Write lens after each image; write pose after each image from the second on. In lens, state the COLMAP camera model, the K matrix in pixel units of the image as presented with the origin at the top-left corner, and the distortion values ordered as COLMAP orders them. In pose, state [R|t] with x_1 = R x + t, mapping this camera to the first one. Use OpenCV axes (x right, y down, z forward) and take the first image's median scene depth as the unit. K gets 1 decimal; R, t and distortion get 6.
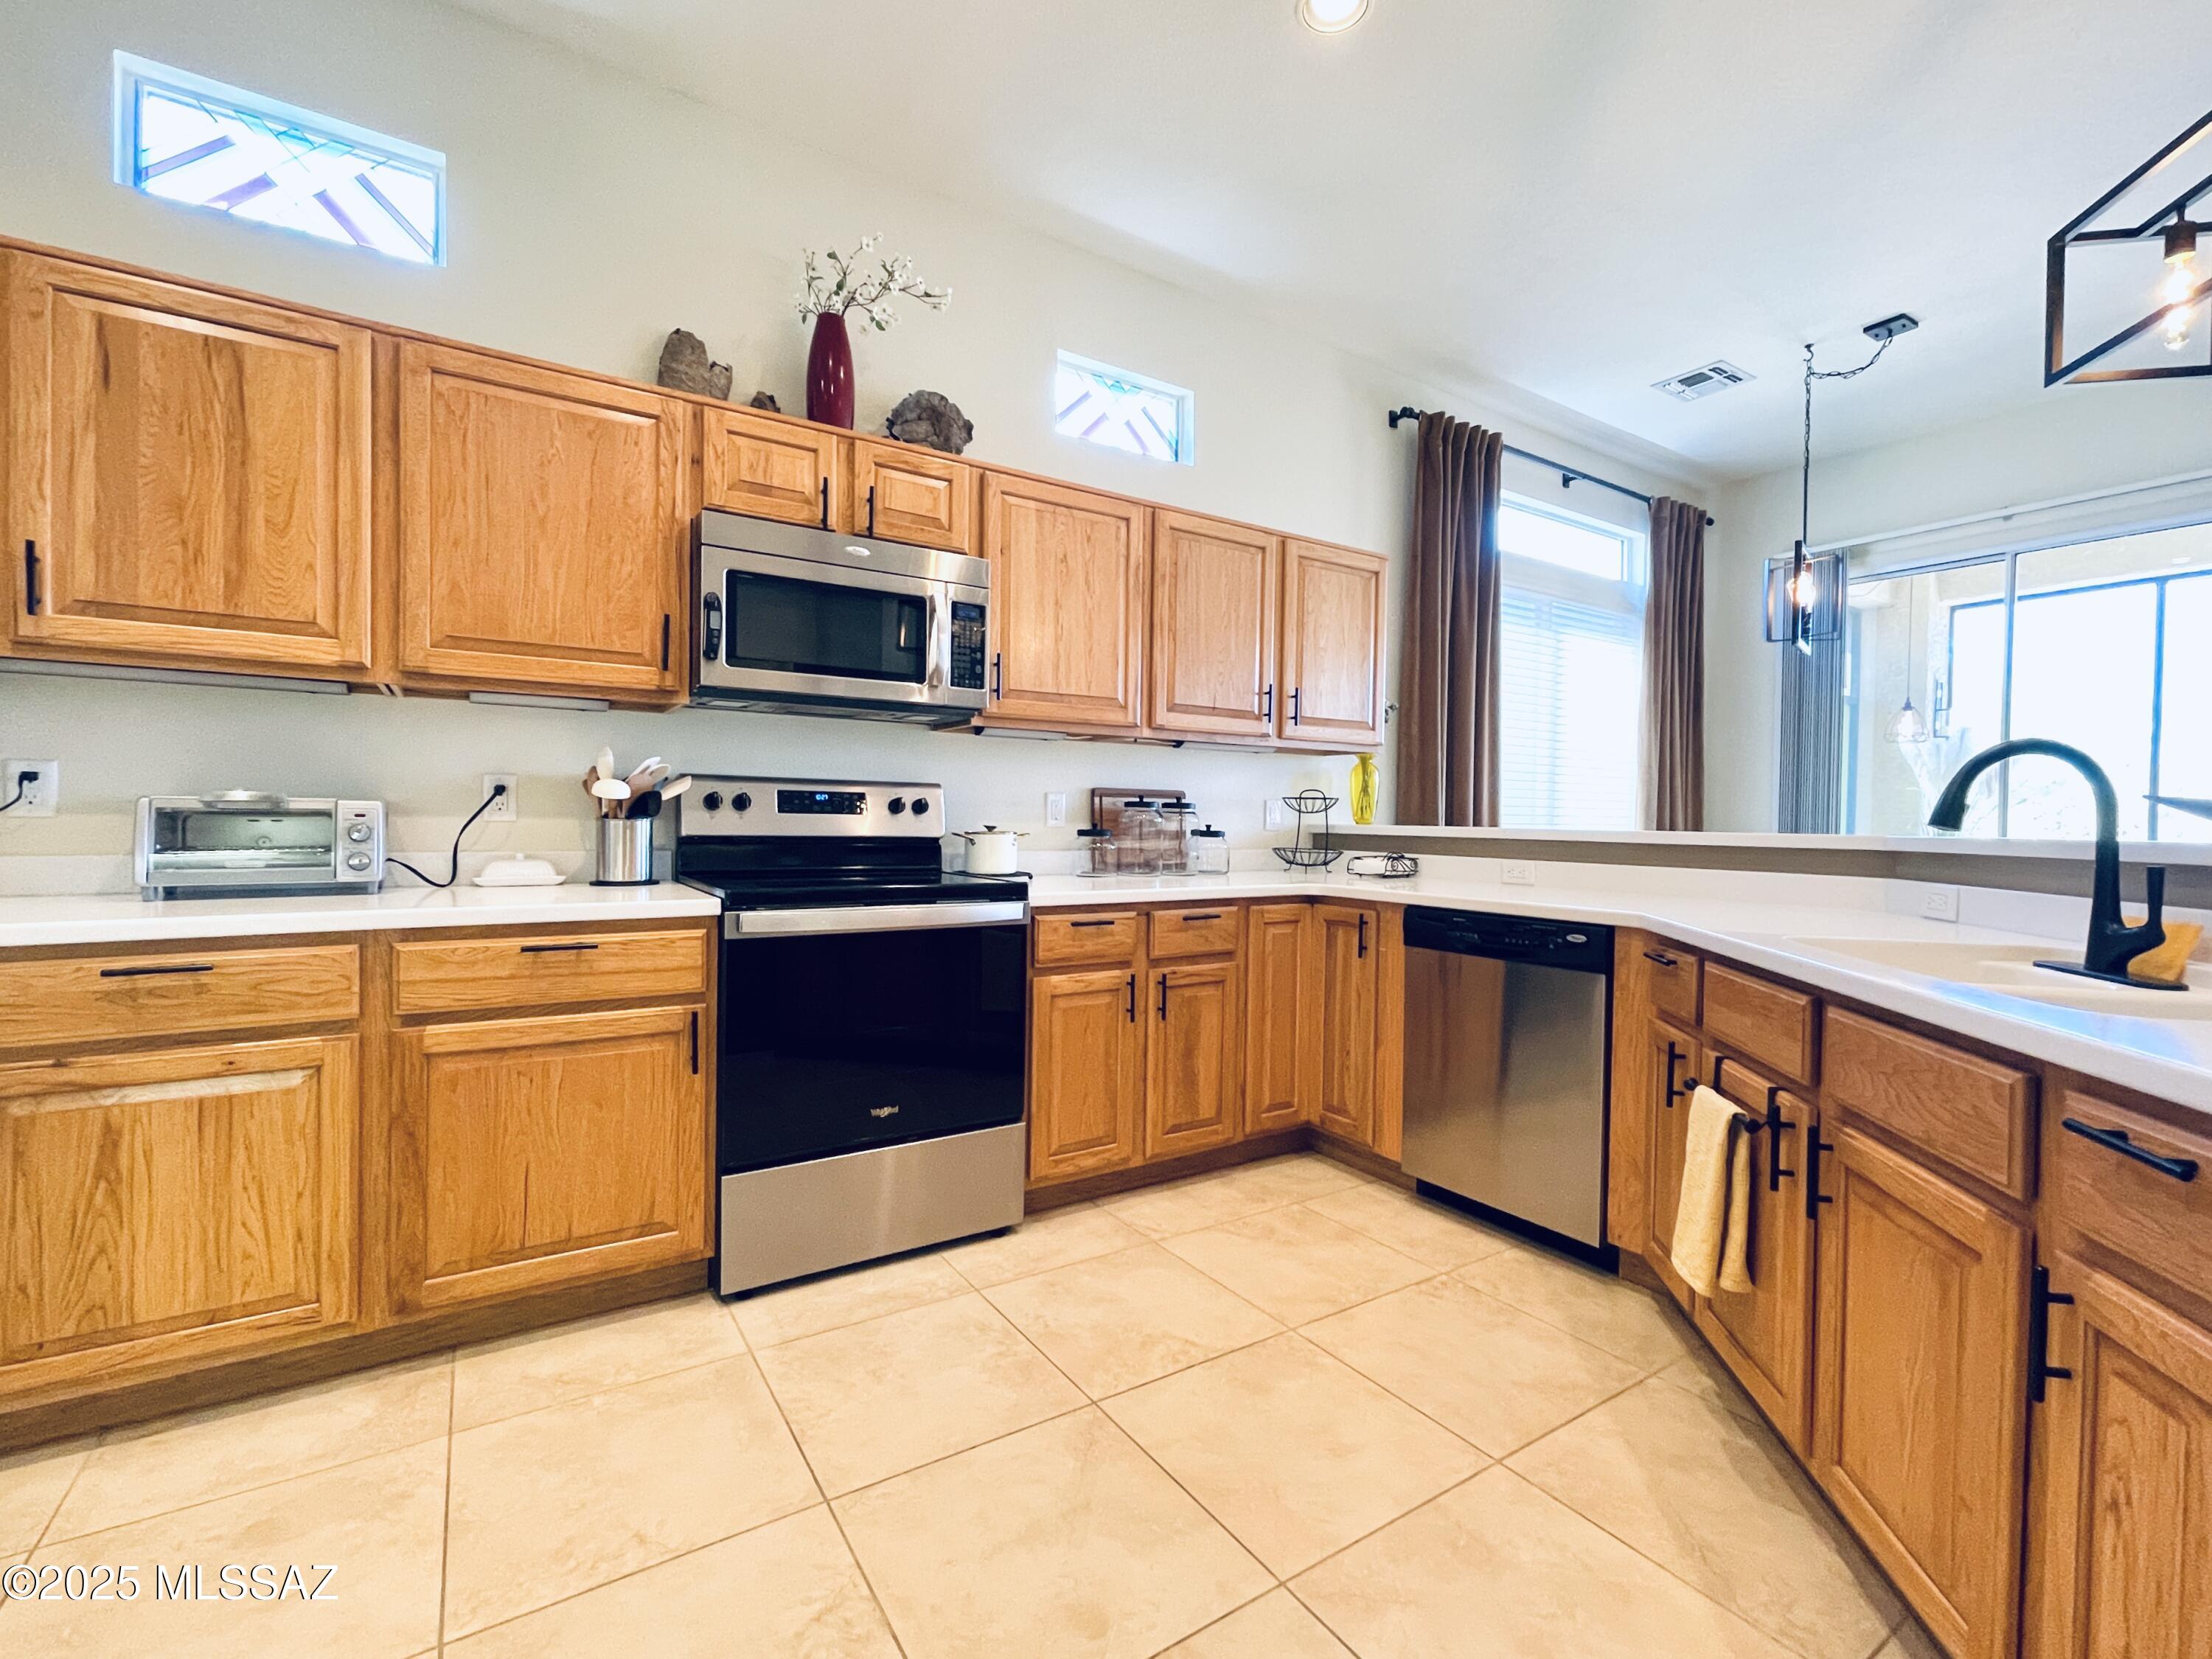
lens RADIAL K [[968.3, 0, 1106.0], [0, 968.3, 829.5], [0, 0, 1]] dist [0.001226, 0.000122]
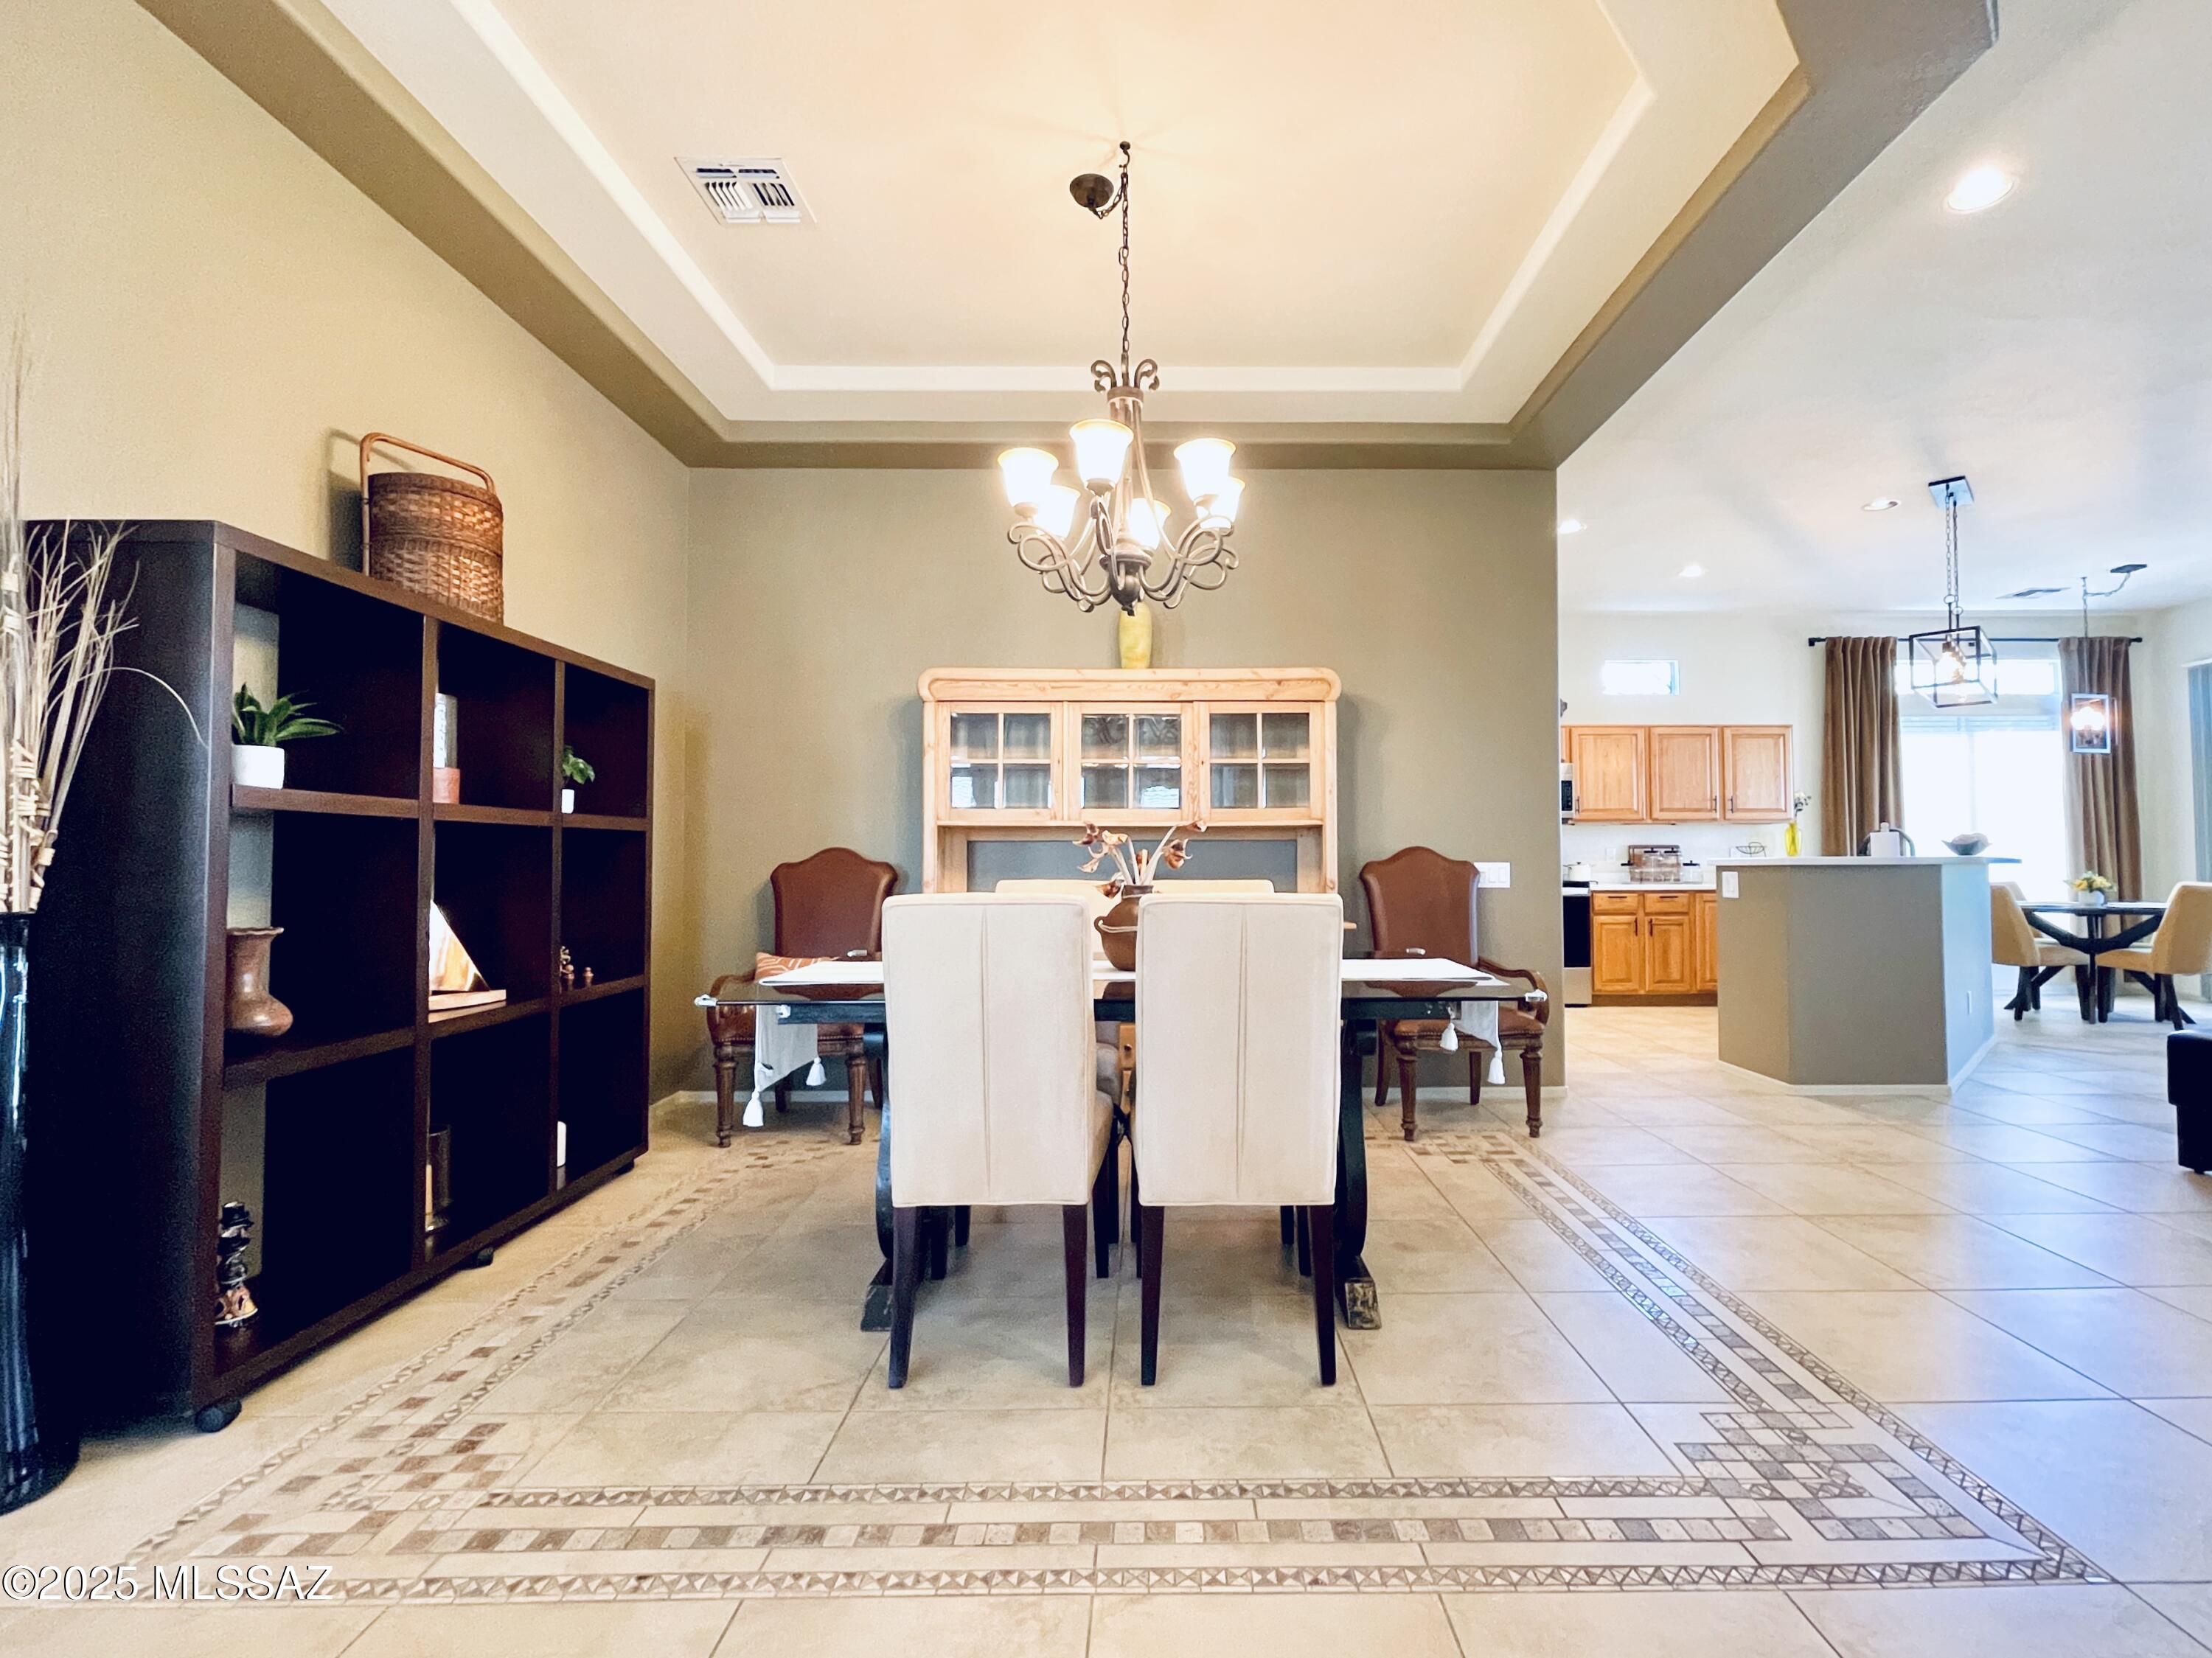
lens RADIAL K [[989.9, 0, 1164.6], [0, 989.9, 832.7], [0, 0, 1]] dist [0.001253, -0.000037]
pose [[0.841992, -0.033240, -0.538465, 0.371388], [0.008109, 0.998767, -0.048975, 0.038403], [0.539429, 0.036870, 0.841223, -1.787206]]
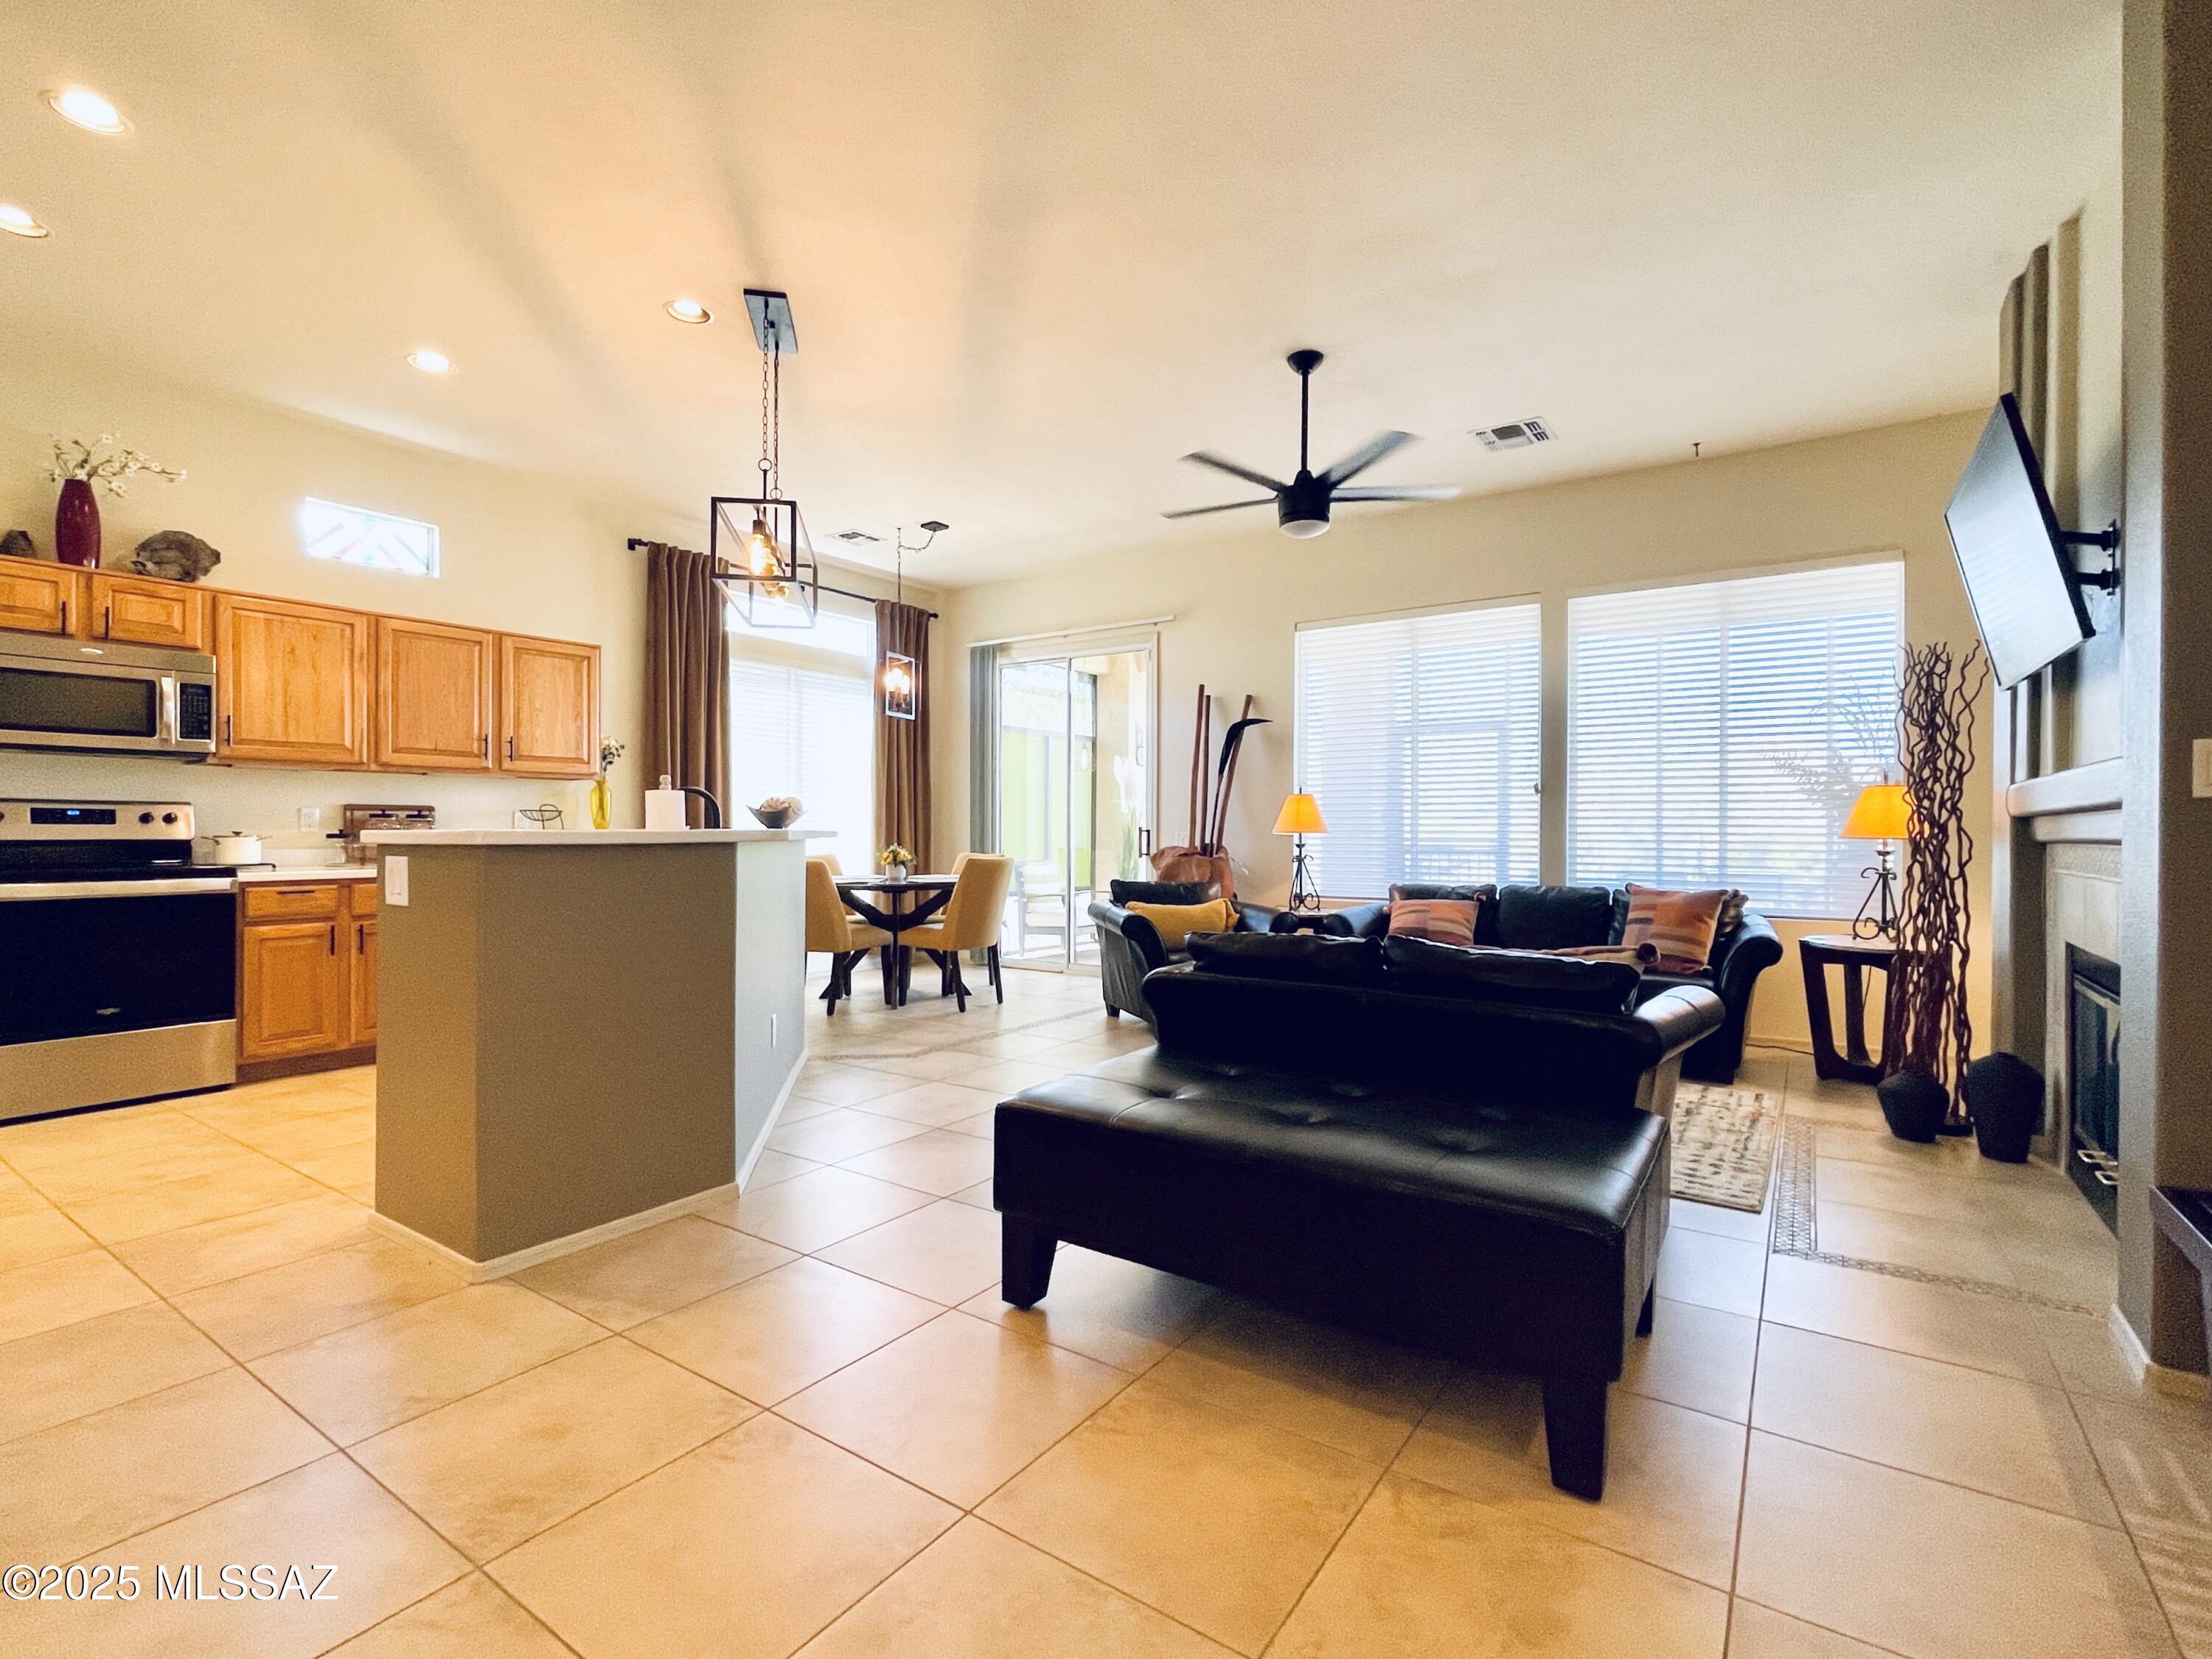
lens RADIAL K [[1027.9, 0, 1106.0], [0, 1027.9, 829.5], [0, 0, 1]] dist [-0.000917, 0.000933]
pose [[0.923887, -0.011646, 0.382488, 0.506477], [0.014704, 0.999879, -0.005073, 0.020756], [-0.382383, 0.010311, 0.923946, -0.934729]]
